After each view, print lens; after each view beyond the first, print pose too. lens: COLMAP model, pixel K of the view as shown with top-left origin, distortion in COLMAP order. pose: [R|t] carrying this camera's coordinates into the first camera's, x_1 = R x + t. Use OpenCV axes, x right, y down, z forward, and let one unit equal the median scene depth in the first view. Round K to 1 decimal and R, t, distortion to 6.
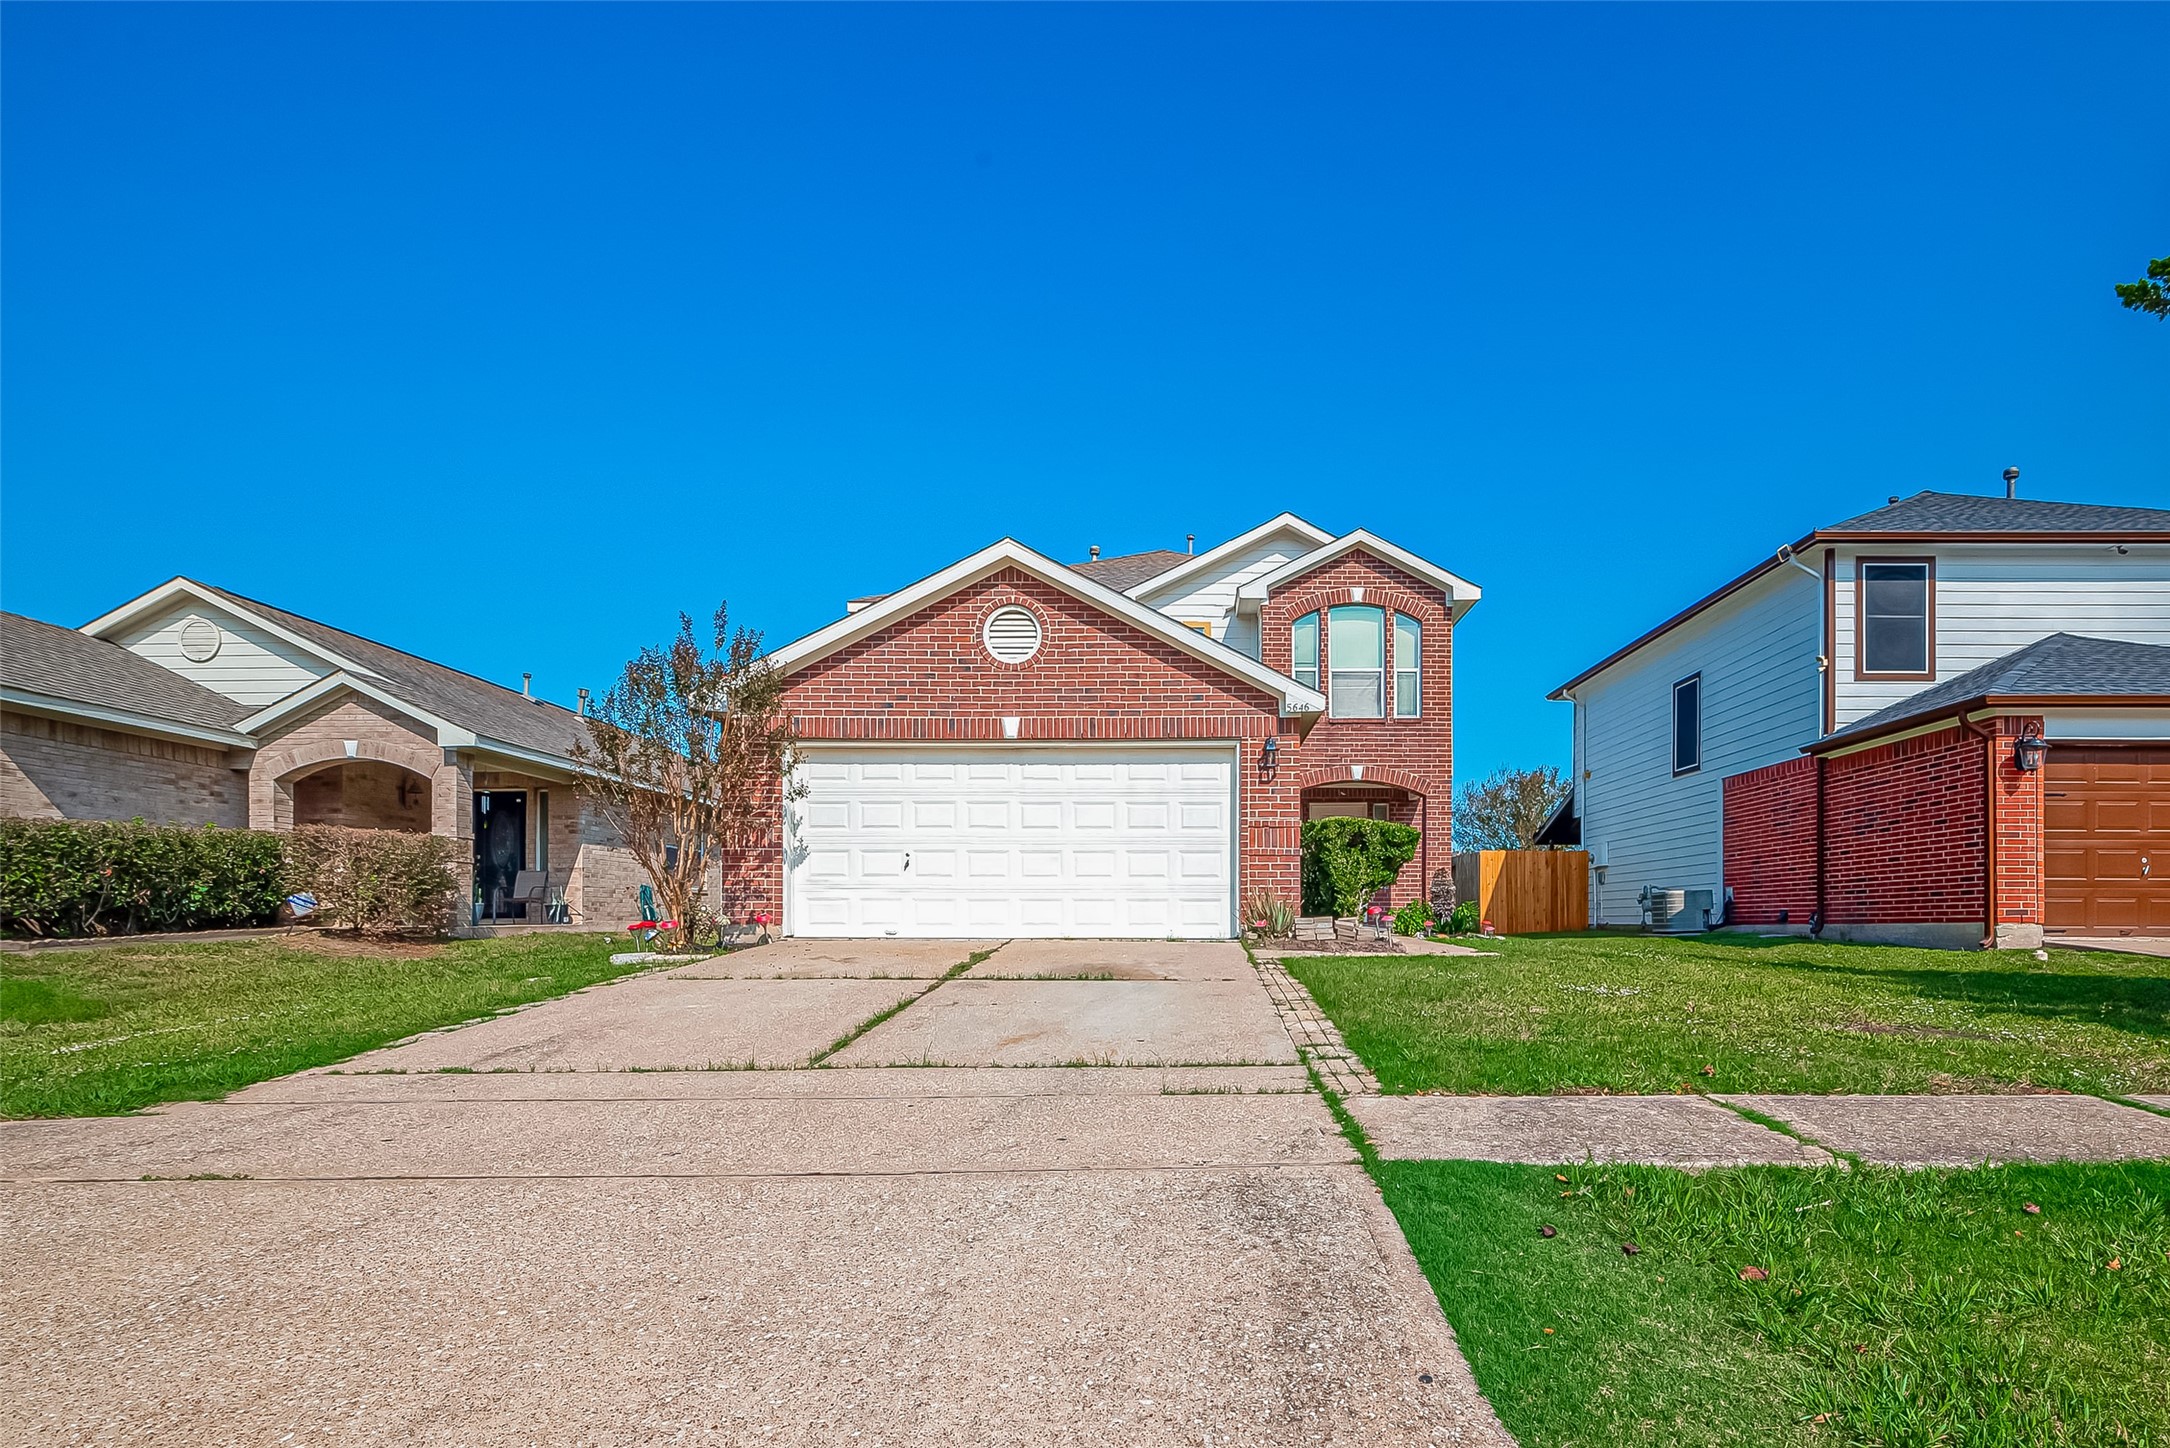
lens RADIAL K [[1009.2, 0, 1088.4], [0, 1009.2, 715.6], [0, 0, 1]] dist [0.005063, 0.000767]
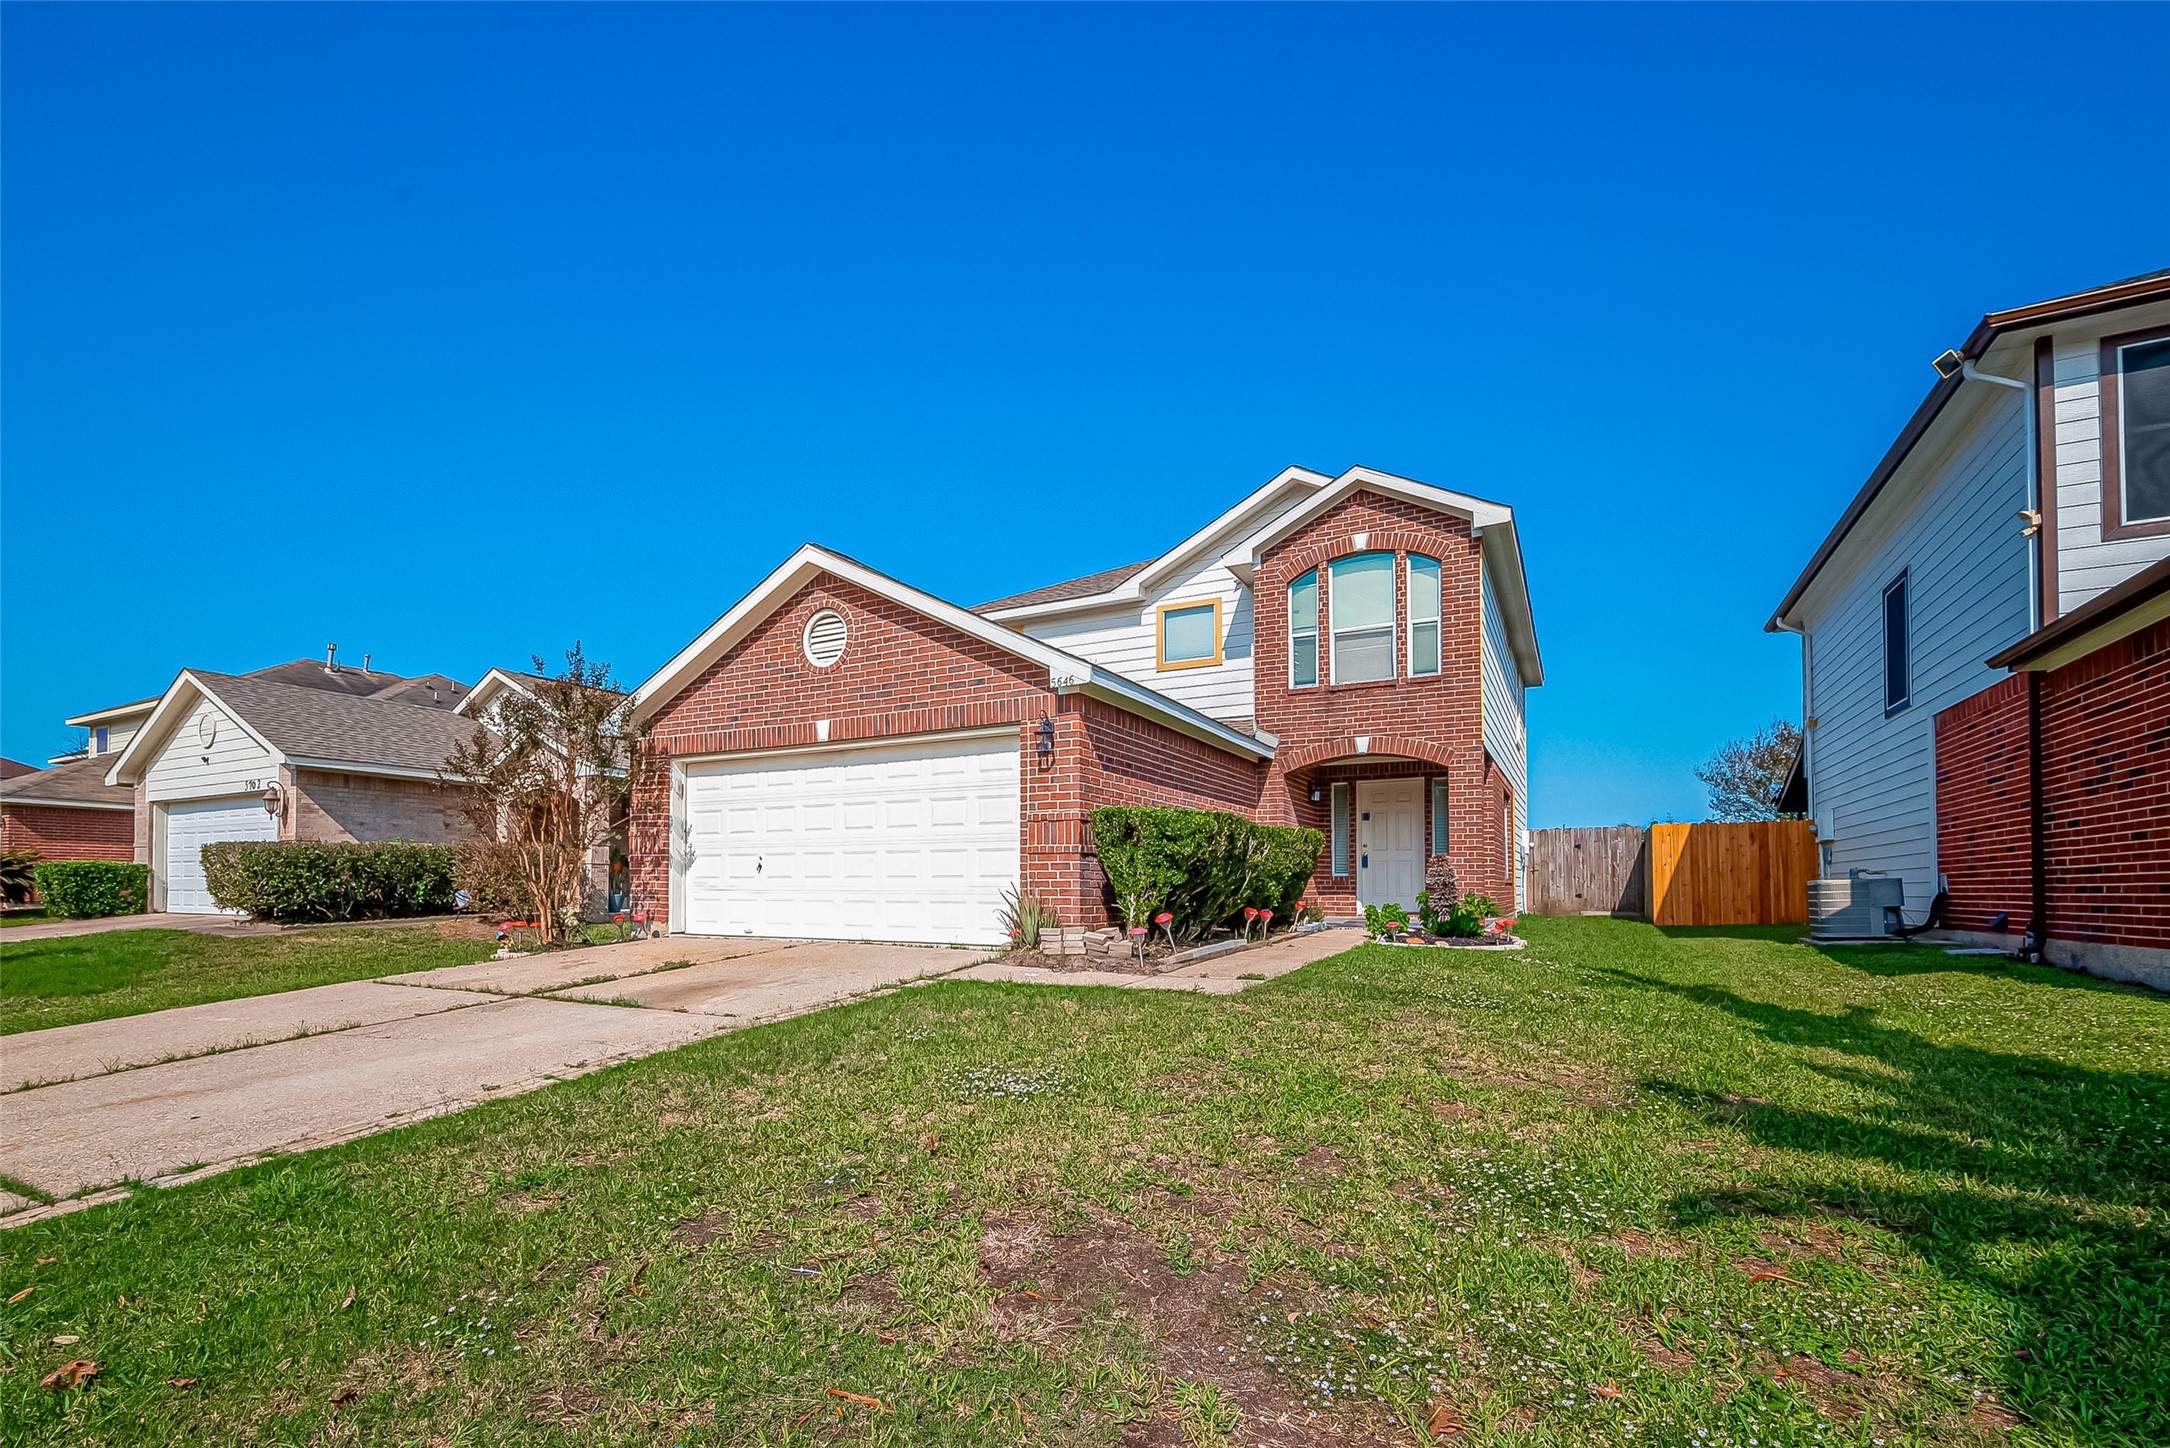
lens RADIAL K [[839.4, 0, 1084.5], [0, 839.4, 730.7], [0, 0, 1]] dist [0.000663, -0.000152]
pose [[0.903065, -0.078157, -0.422332, 0.484599], [0.085178, 0.996363, -0.002254, 0.034123], [0.420973, -0.033938, 0.906438, 0.330958]]
